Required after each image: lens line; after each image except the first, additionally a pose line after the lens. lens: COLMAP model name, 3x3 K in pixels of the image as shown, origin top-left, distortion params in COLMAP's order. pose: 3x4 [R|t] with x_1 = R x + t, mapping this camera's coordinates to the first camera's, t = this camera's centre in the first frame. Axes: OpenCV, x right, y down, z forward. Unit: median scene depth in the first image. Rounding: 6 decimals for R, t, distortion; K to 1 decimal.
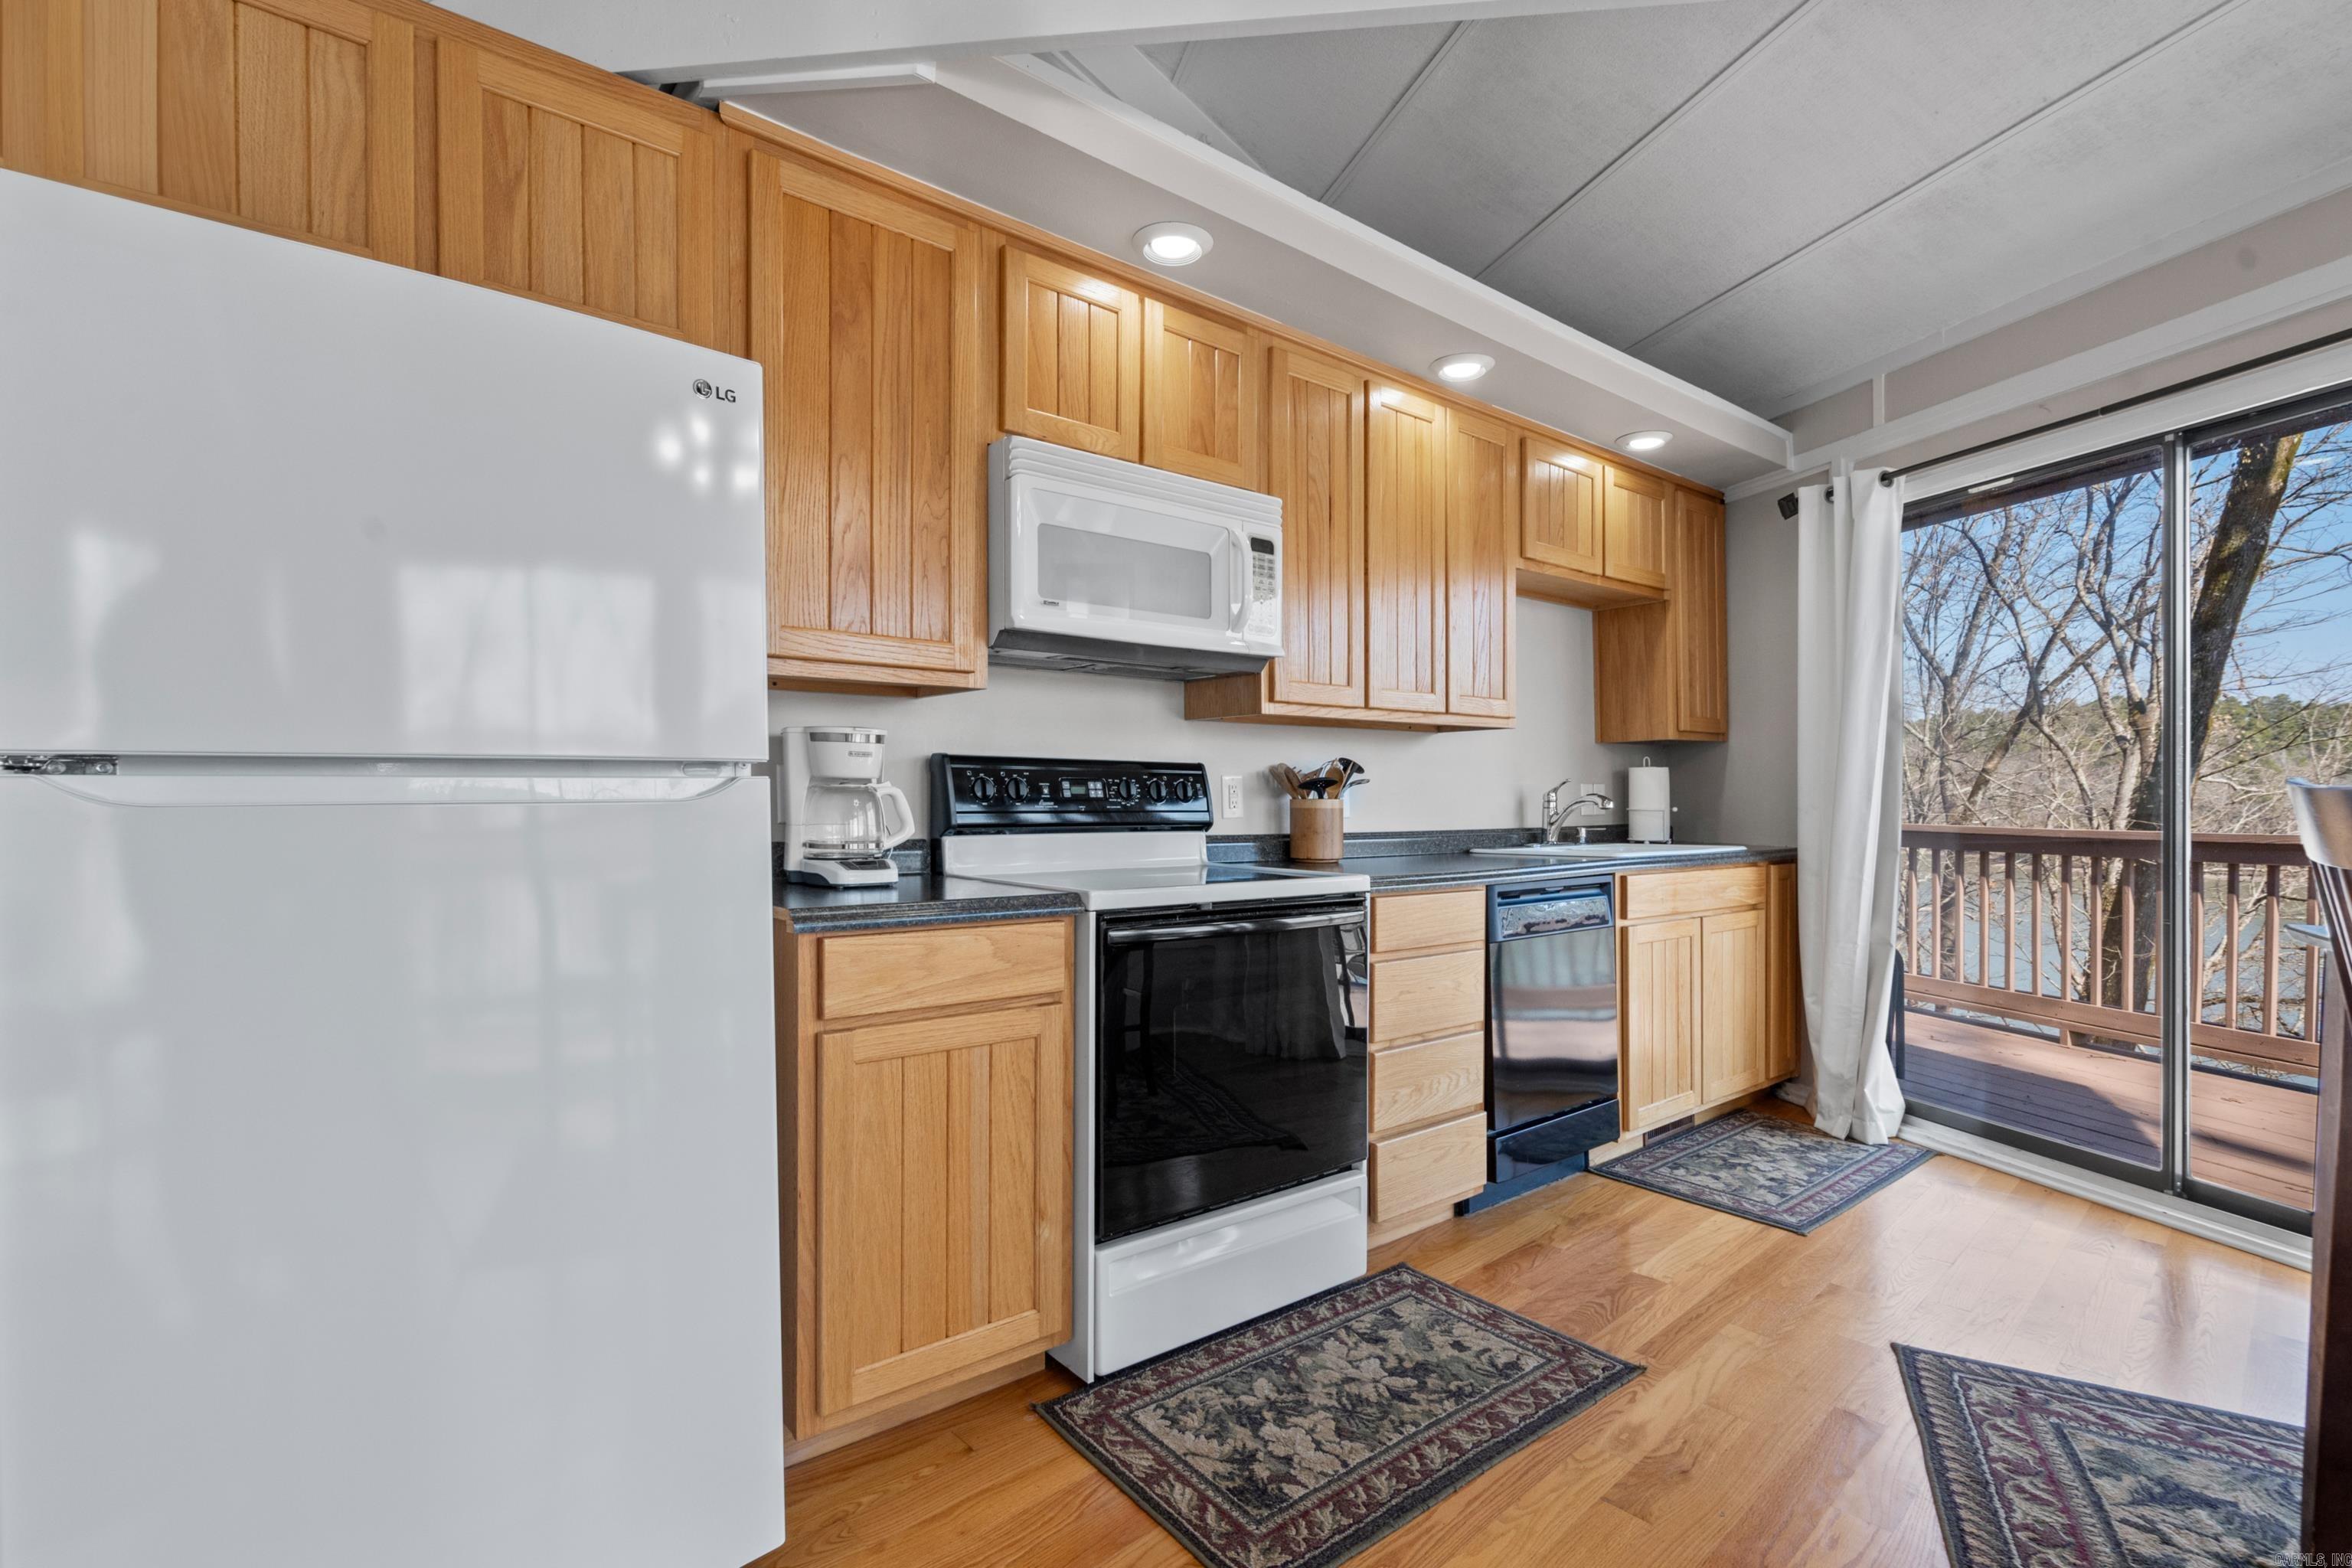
lens RADIAL K [[1084.9, 0, 1163.4], [0, 1084.9, 814.8], [0, 0, 1]] dist [0.000658, 0.001317]
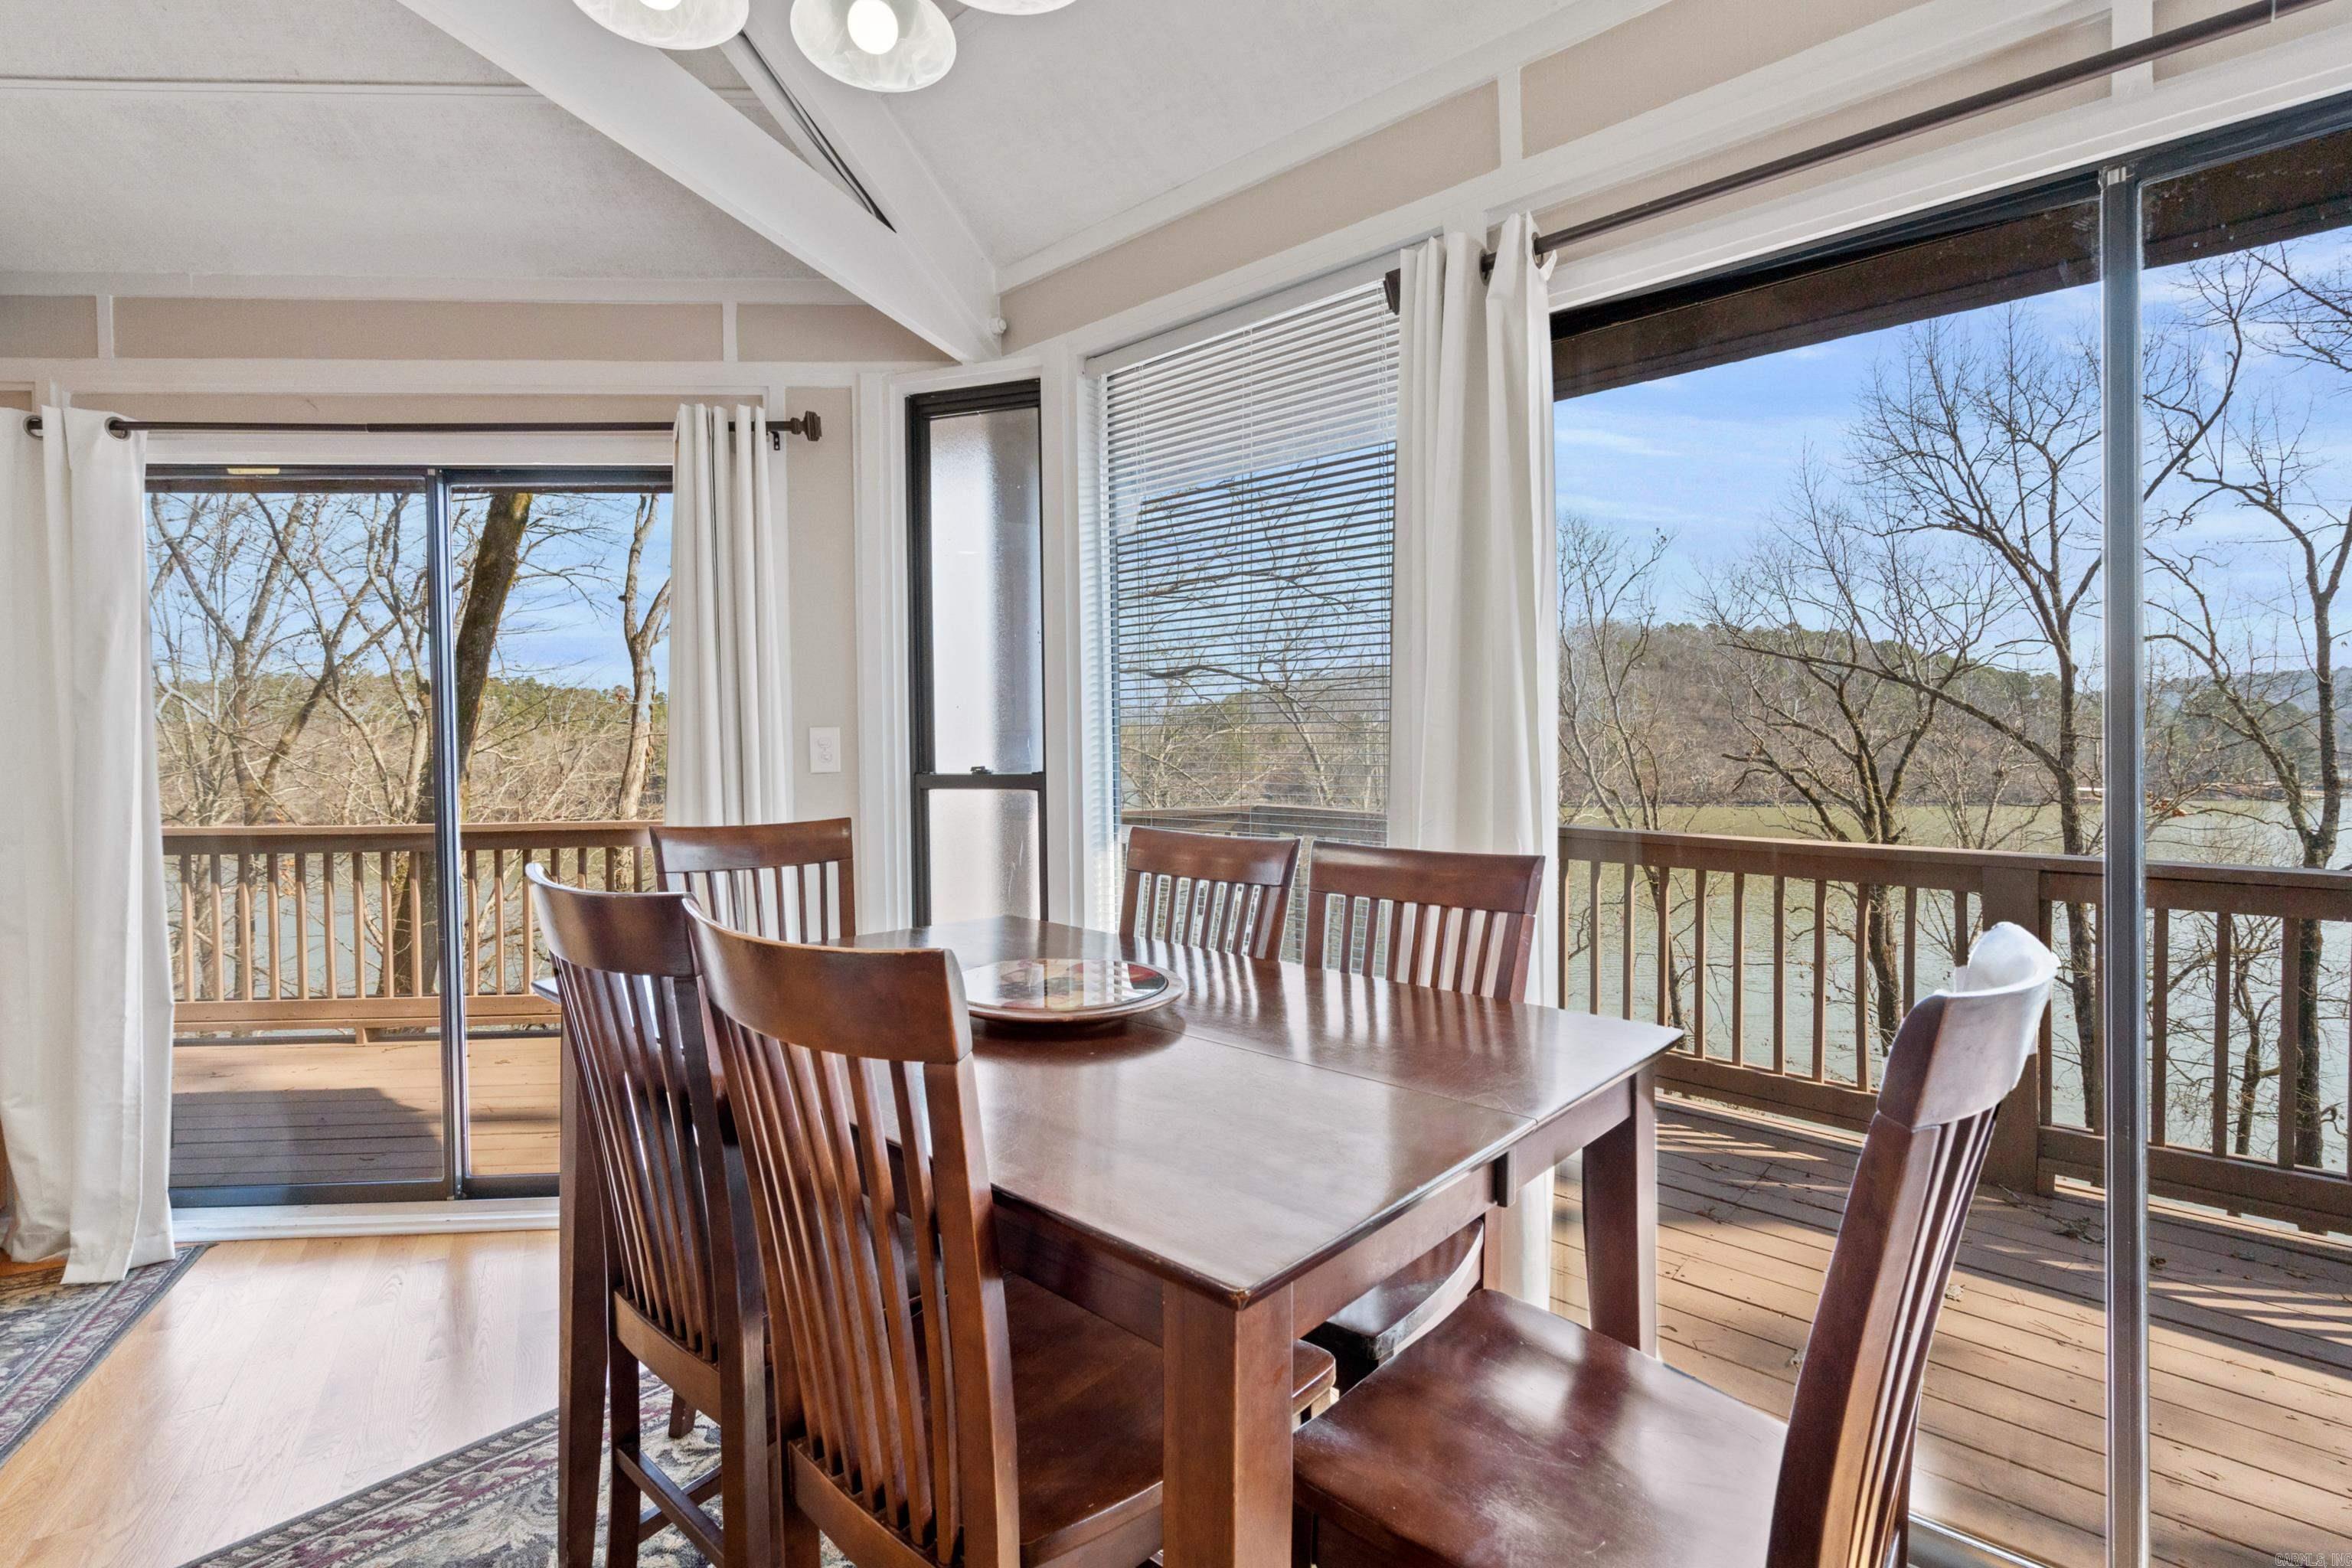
lens RADIAL K [[1079.4, 0, 1179.7], [0, 1079.4, 748.4], [0, 0, 1]] dist [-0.002112, 0.000278]
pose [[0.229039, -0.000988, 0.973417, 0.059932], [0.030315, 0.999522, -0.006118, -0.037627], [-0.972945, 0.030910, 0.228959, 0.053896]]
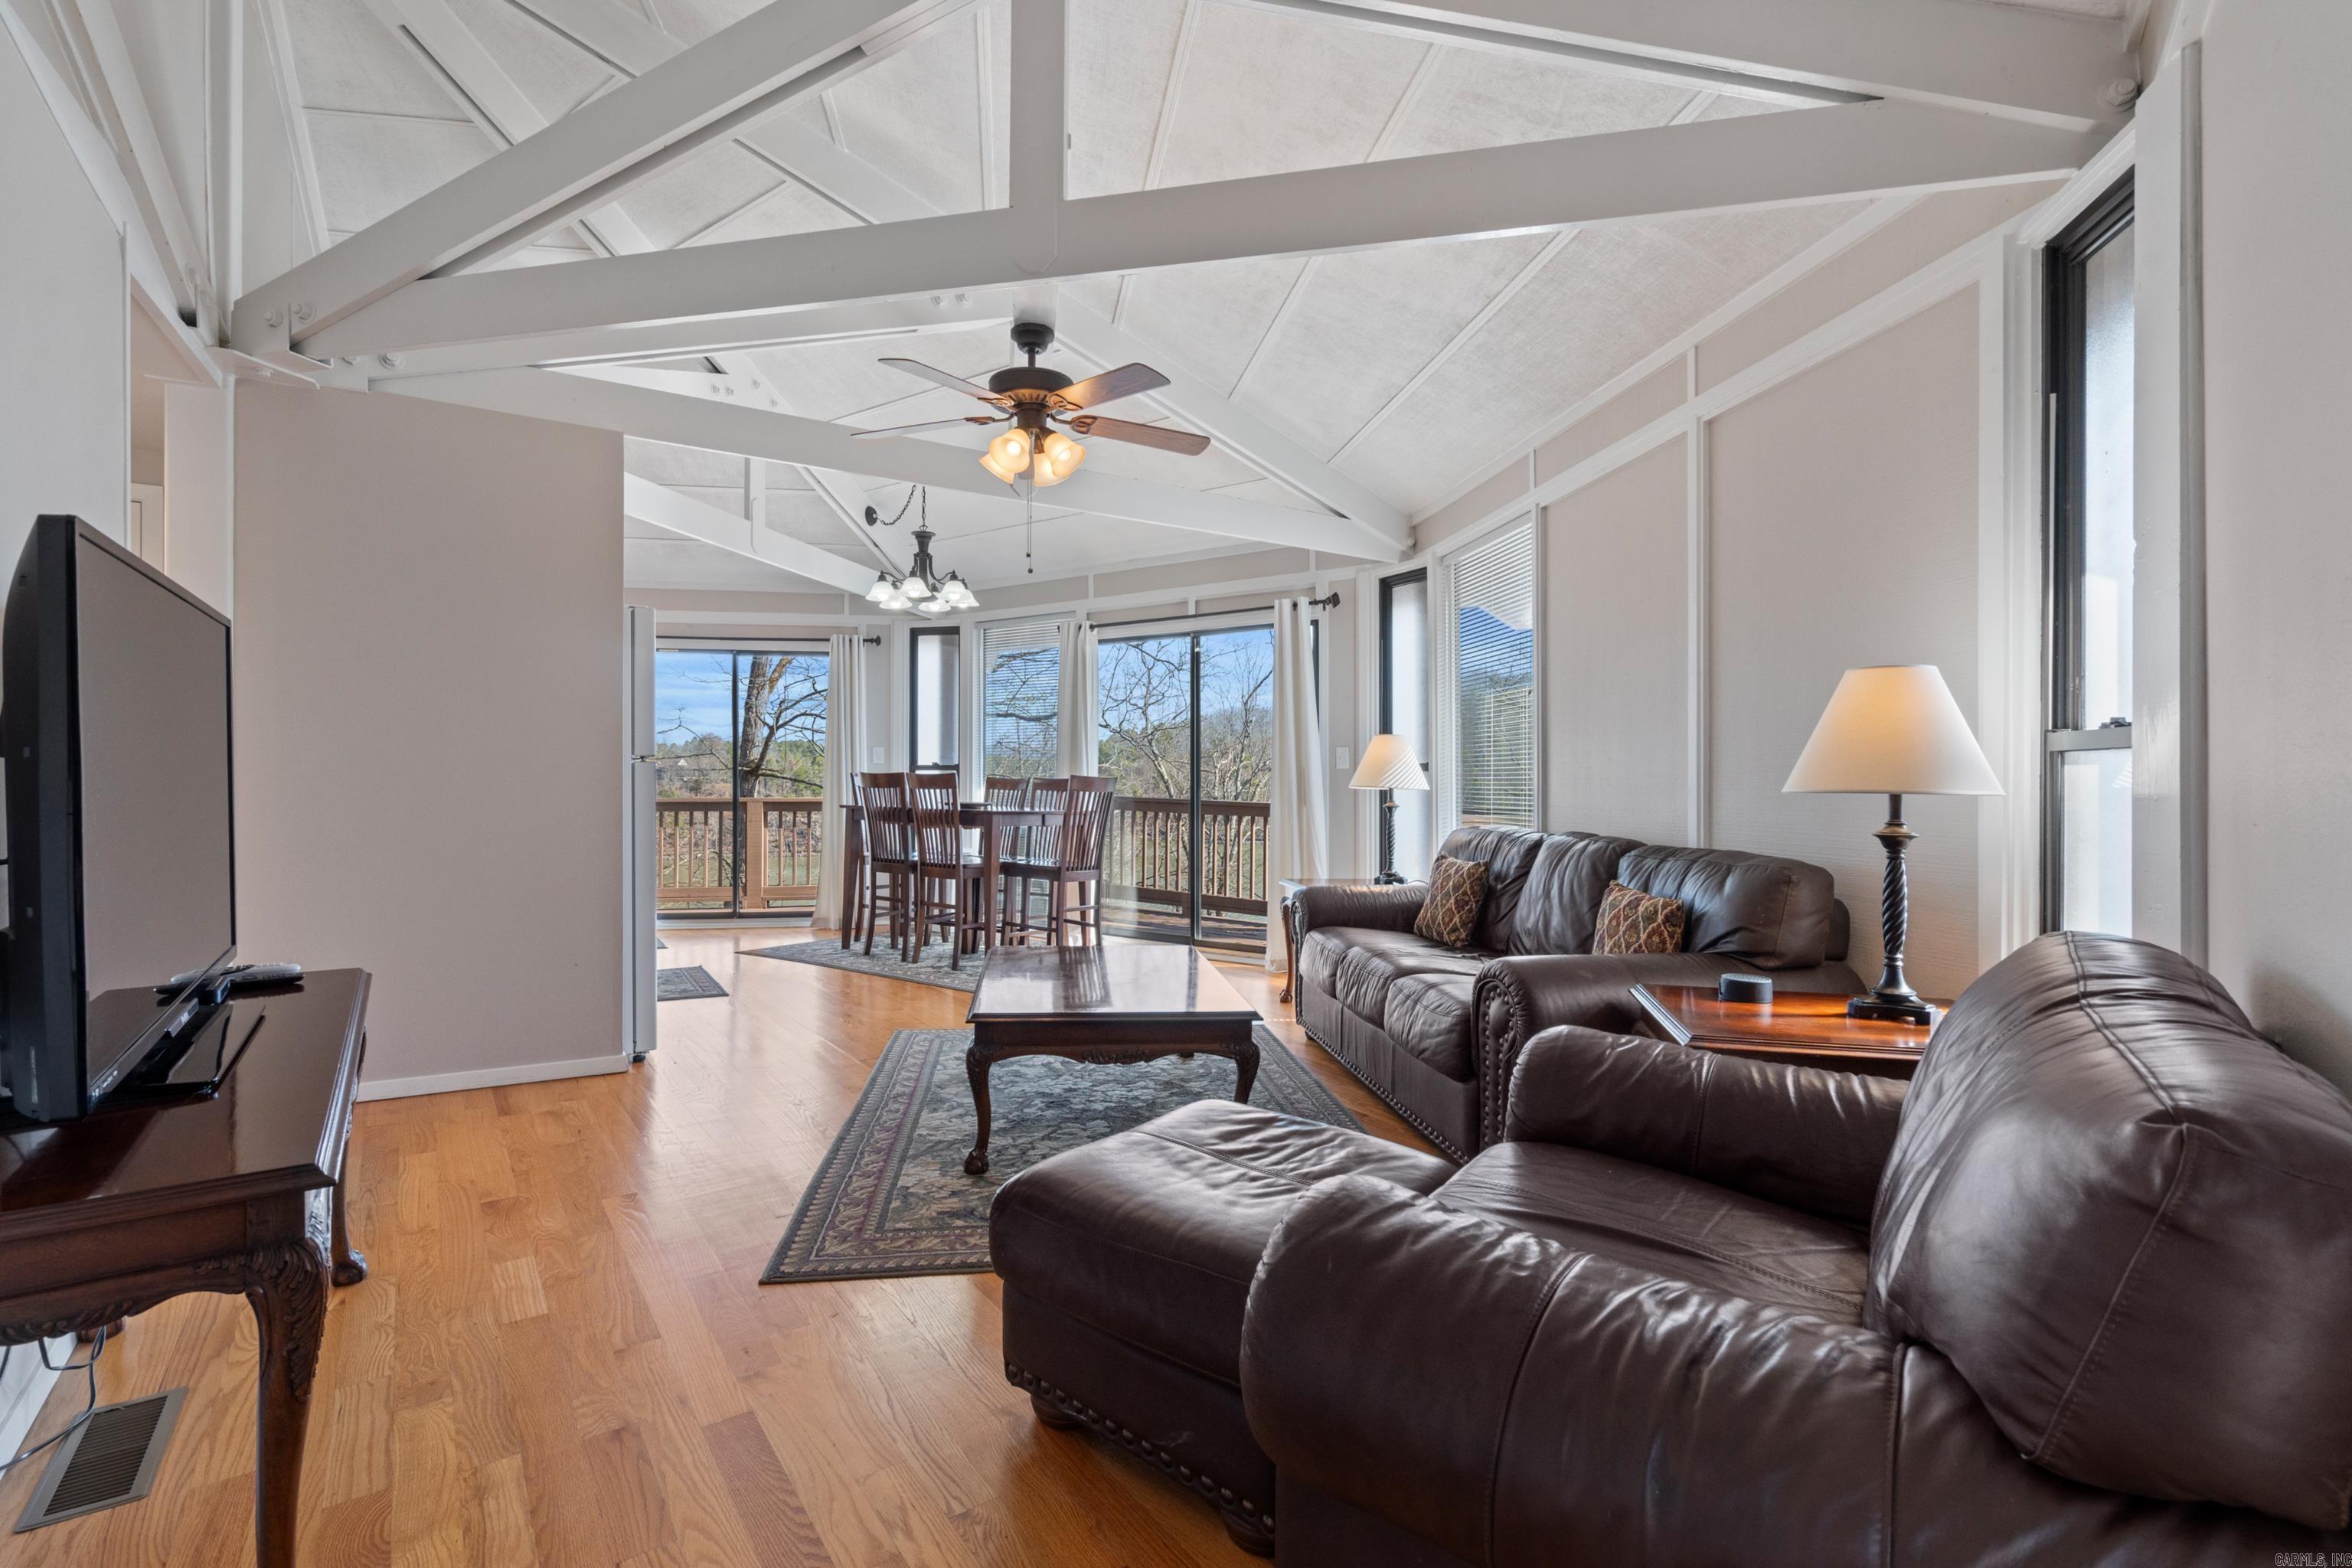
lens RADIAL K [[1066.5, 0, 1179.2], [0, 1066.5, 795.4], [0, 0, 1]] dist [-0.002641, 0.000165]
pose [[0.125396, -0.006940, 0.992083, -1.159411], [0.018328, 0.999821, 0.004677, 0.026242], [-0.991937, 0.017596, 0.125501, -0.341073]]
